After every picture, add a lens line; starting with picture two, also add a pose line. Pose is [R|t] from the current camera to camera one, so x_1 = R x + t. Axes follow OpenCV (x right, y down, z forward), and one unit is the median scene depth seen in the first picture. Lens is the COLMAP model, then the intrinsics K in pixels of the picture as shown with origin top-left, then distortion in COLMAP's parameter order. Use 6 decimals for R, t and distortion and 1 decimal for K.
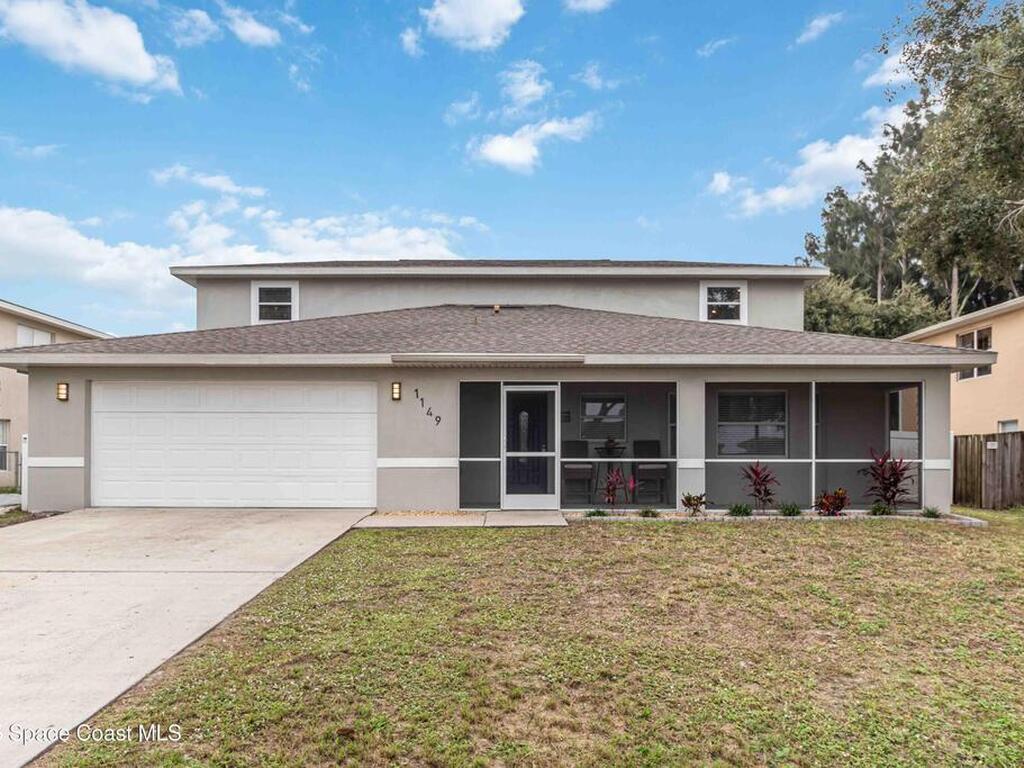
lens RADIAL K [[595.3, 0, 535.6], [0, 595.3, 434.9], [0, 0, 1]] dist [-0.000999, -0.000248]
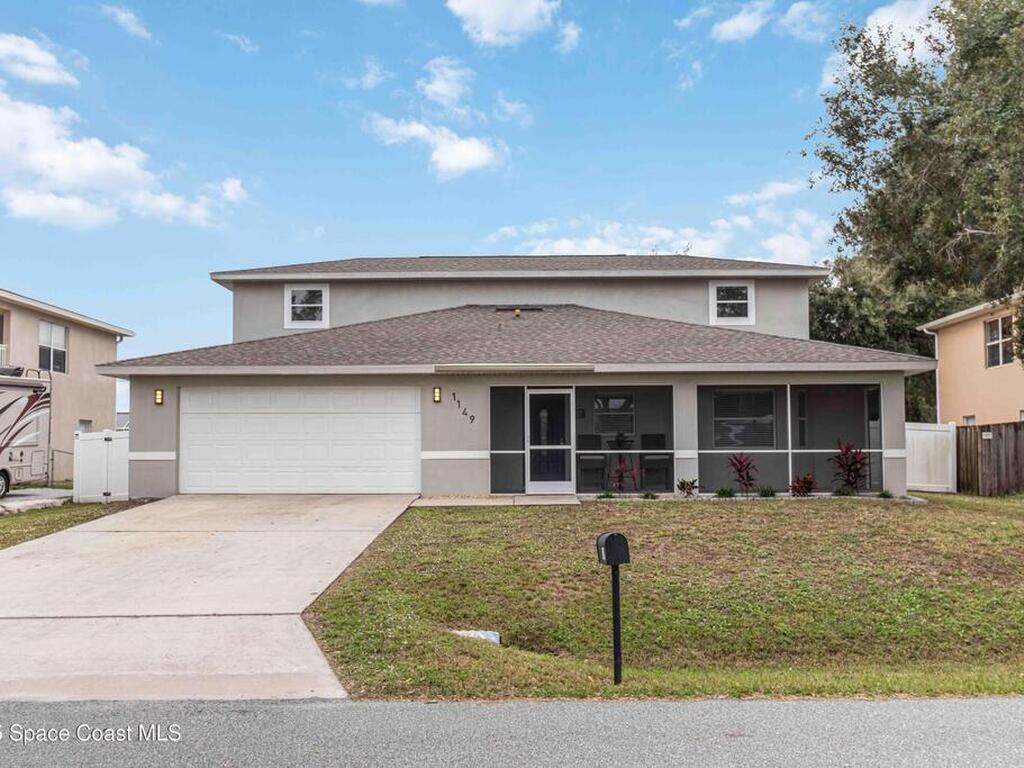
lens RADIAL K [[929.3, 0, 512.3], [0, 929.3, 361.8], [0, 0, 1]] dist [-0.003219, -0.005184]
pose [[0.998885, -0.010340, -0.046066, 0.002779], [0.007745, 0.998392, -0.056154, -0.033843], [0.046572, 0.055735, 0.997359, -0.852915]]
